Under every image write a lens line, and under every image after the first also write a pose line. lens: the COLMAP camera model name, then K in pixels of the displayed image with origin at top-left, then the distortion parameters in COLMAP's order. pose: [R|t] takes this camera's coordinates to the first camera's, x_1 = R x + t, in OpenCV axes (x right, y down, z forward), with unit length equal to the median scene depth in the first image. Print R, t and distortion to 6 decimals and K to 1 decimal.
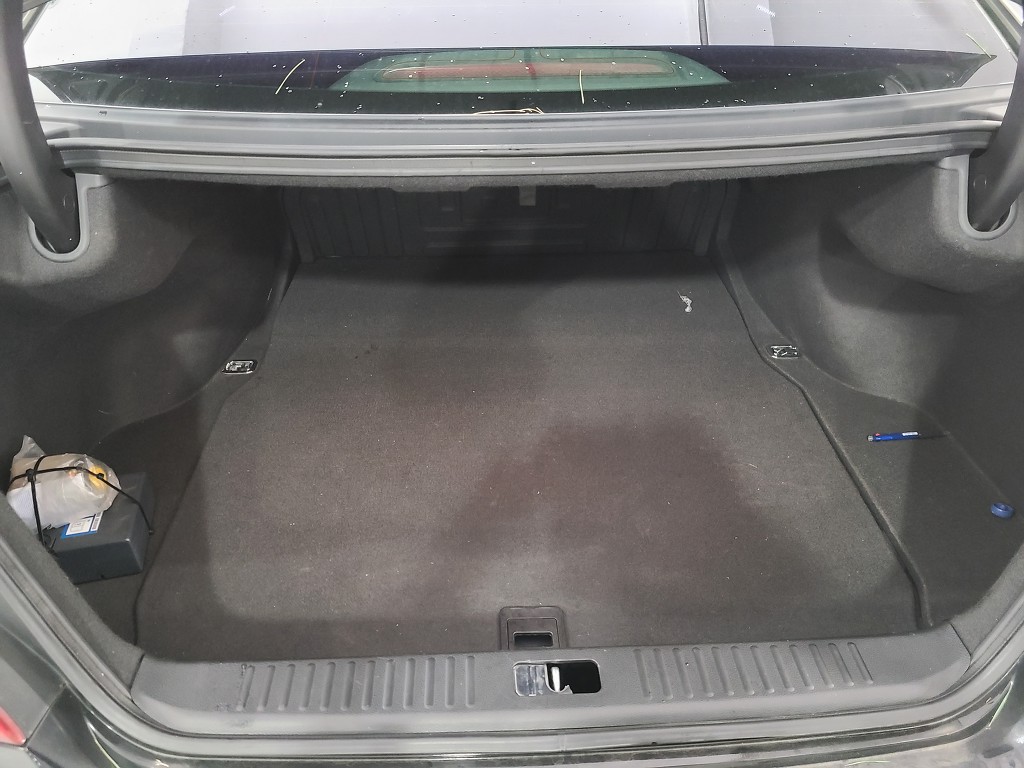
lens RADIAL K [[772.2, 0, 510.7], [0, 772.2, 378.7], [0, 0, 1]] dist [0.010712, 0.000974]
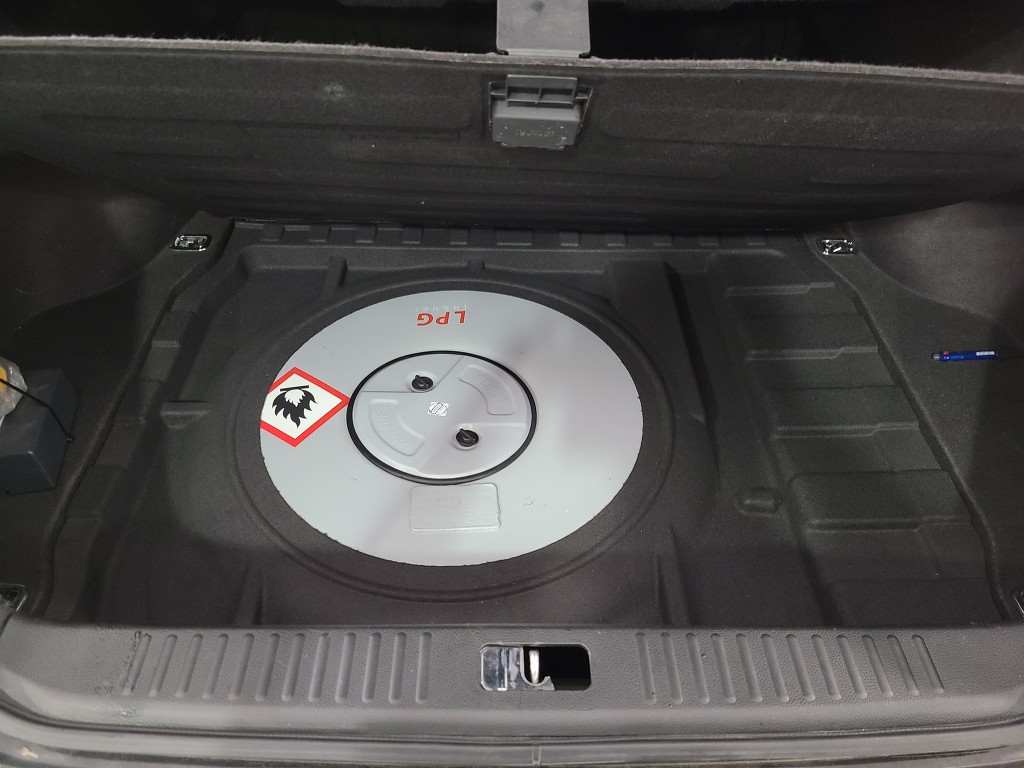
lens RADIAL K [[772.2, 0, 510.7], [0, 772.2, 378.7], [0, 0, 1]] dist [0.010712, 0.000974]
pose [[0.999179, 0.037439, -0.015506, 0.035810], [-0.034622, 0.987550, 0.153451, -0.019071], [0.021058, -0.152788, 0.988035, 0.269184]]
